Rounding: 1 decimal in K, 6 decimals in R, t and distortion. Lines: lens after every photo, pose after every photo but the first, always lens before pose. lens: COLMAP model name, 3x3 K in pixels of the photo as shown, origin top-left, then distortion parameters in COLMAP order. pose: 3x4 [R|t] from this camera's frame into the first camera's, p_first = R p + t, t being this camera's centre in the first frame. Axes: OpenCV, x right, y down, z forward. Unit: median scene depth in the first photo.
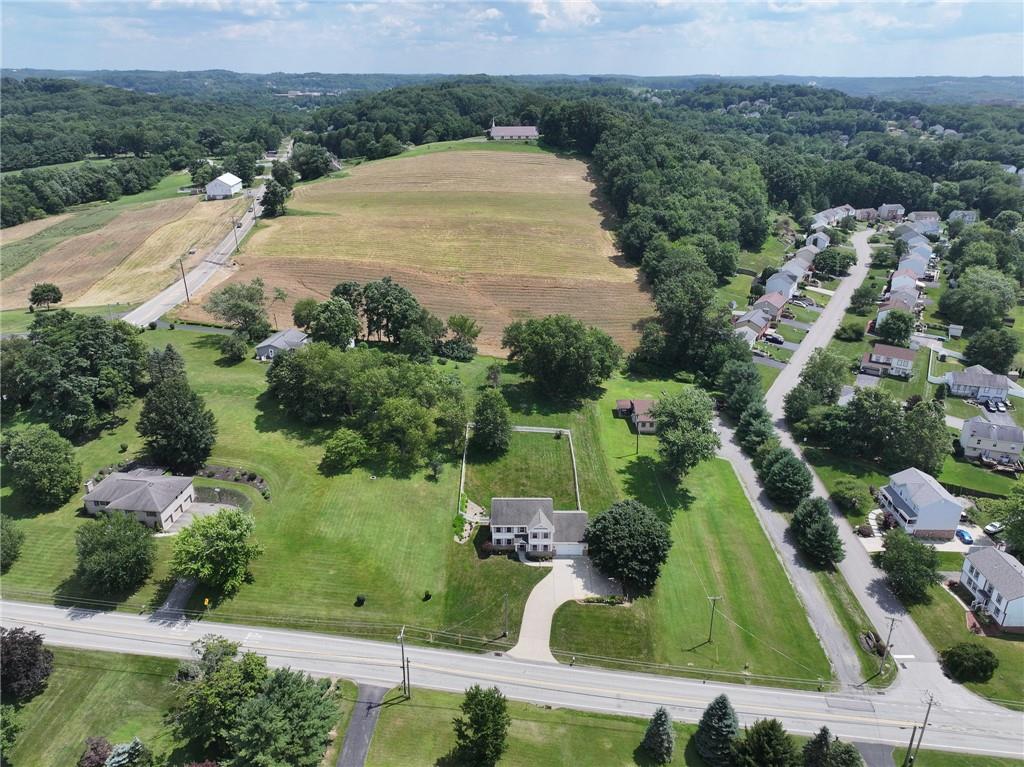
lens RADIAL K [[721.6, 0, 512.7], [0, 721.6, 383.0], [0, 0, 1]] dist [0.016030, -0.004797]
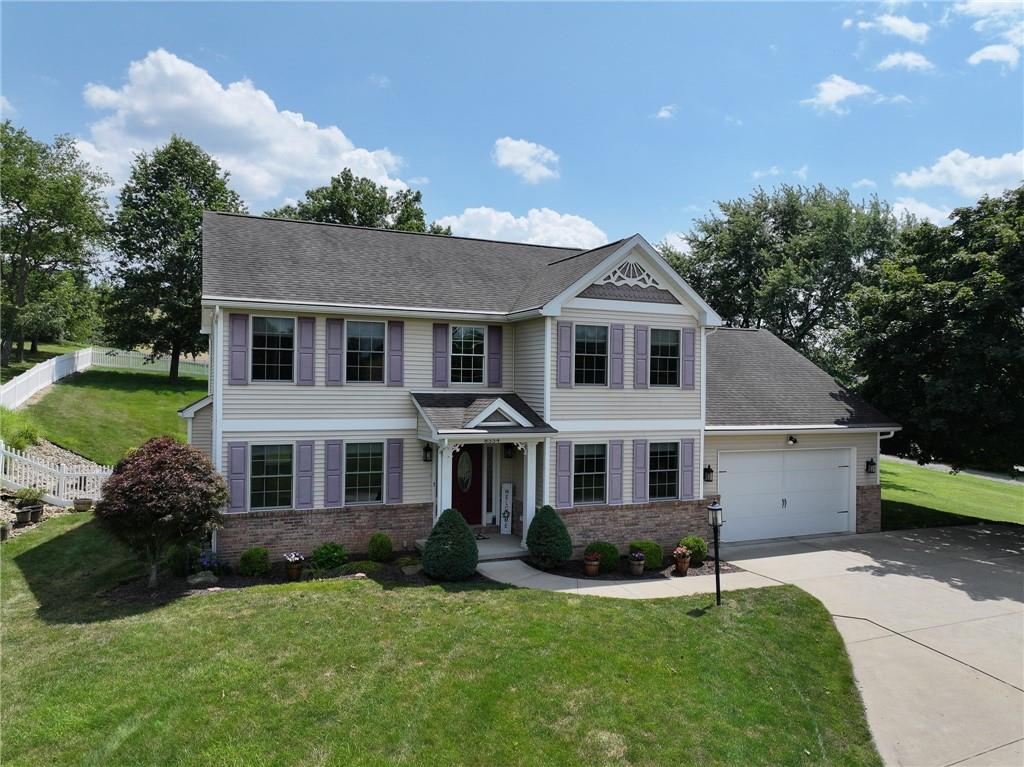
lens RADIAL K [[721.6, 0, 514.1], [0, 721.6, 382.0], [0, 0, 1]] dist [0.016030, -0.004797]
pose [[0.912605, 0.014158, 0.408597, -0.032213], [0.149889, 0.918227, -0.366595, 0.259740], [-0.380375, 0.395801, 0.835857, 0.905380]]
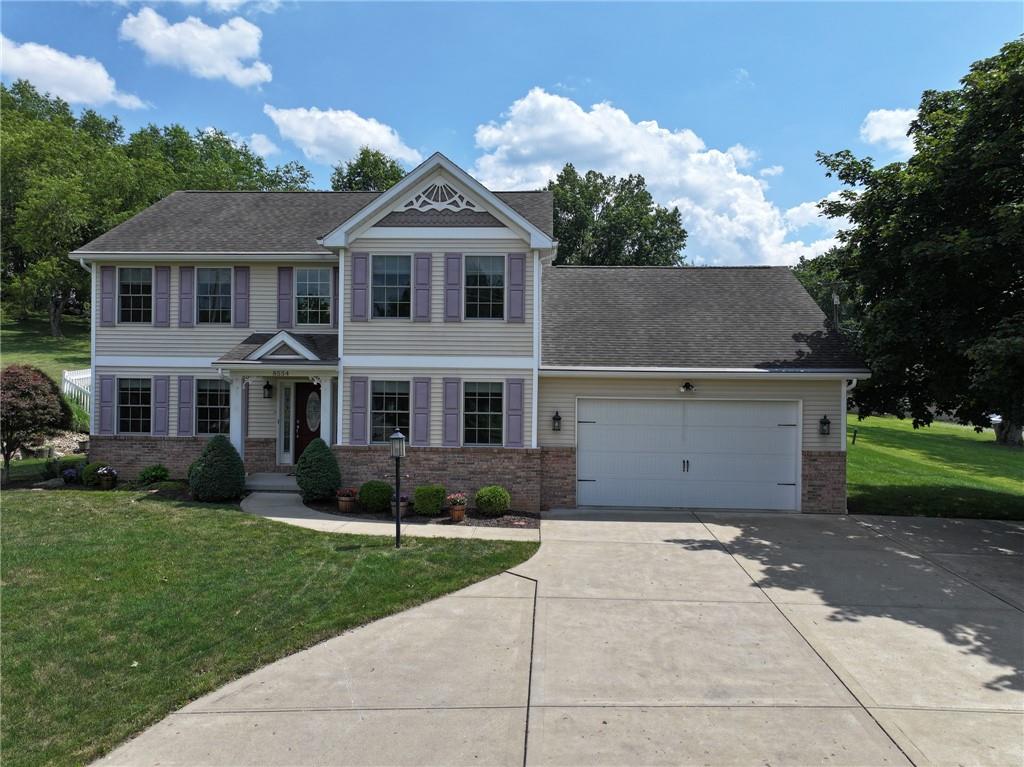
lens RADIAL K [[721.6, 0, 510.2], [0, 721.6, 381.9], [0, 0, 1]] dist [0.016030, -0.004797]
pose [[0.998643, 0.012958, -0.050431, 0.056601], [-0.032051, 0.916283, -0.399247, 0.272590], [0.041035, 0.400322, 0.915455, 0.901513]]
